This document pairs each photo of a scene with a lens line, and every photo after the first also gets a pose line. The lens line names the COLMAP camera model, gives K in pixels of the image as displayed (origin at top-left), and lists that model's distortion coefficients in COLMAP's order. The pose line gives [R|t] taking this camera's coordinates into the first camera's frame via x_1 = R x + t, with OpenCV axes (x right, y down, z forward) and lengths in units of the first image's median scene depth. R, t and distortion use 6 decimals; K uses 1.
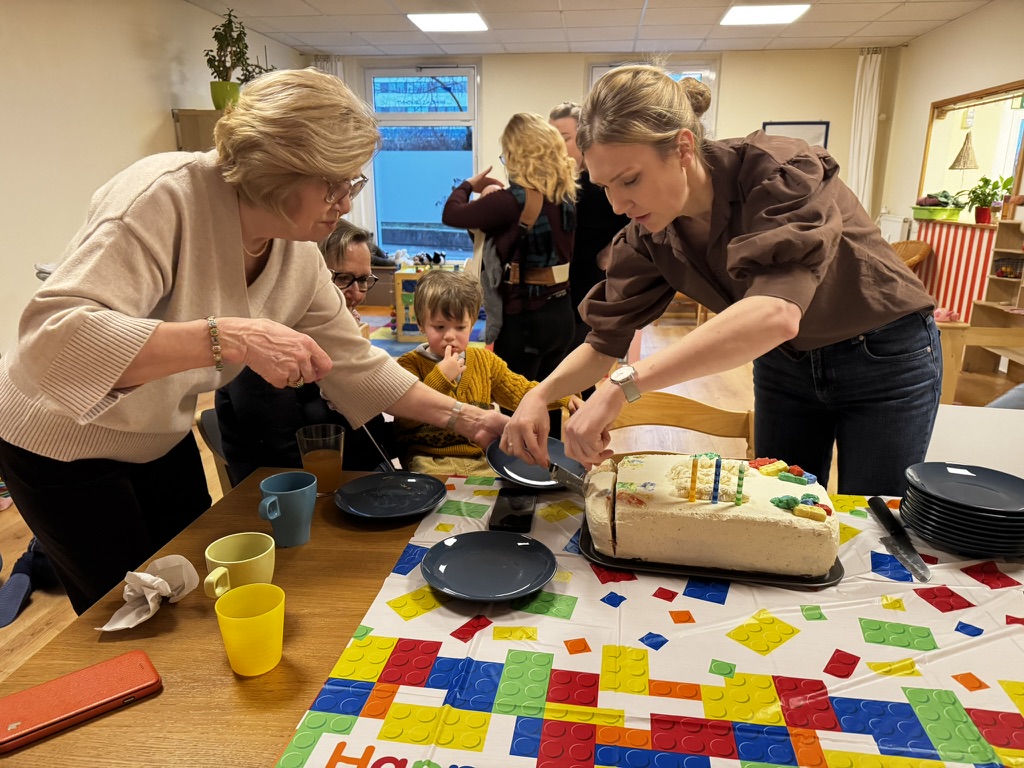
lens RADIAL K [[714.6, 0, 512.0], [0, 714.6, 391.2], [0, 0, 1]] dist [0.007305, -0.020277]
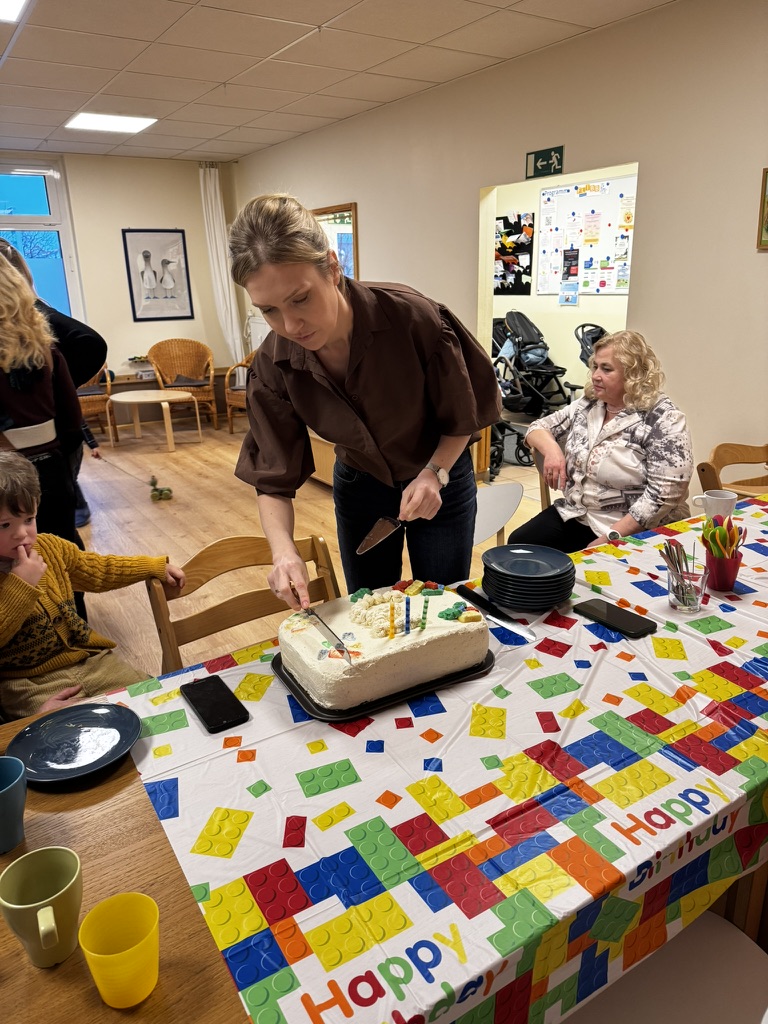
lens RADIAL K [[714.6, 0, 385.9], [0, 714.6, 504.9], [0, 0, 1]] dist [0.007305, -0.020277]
pose [[0.767149, -0.207733, 0.606901, -0.446394], [0.193753, 0.976961, 0.089486, -0.174510], [-0.611507, 0.048940, 0.789724, 0.087668]]
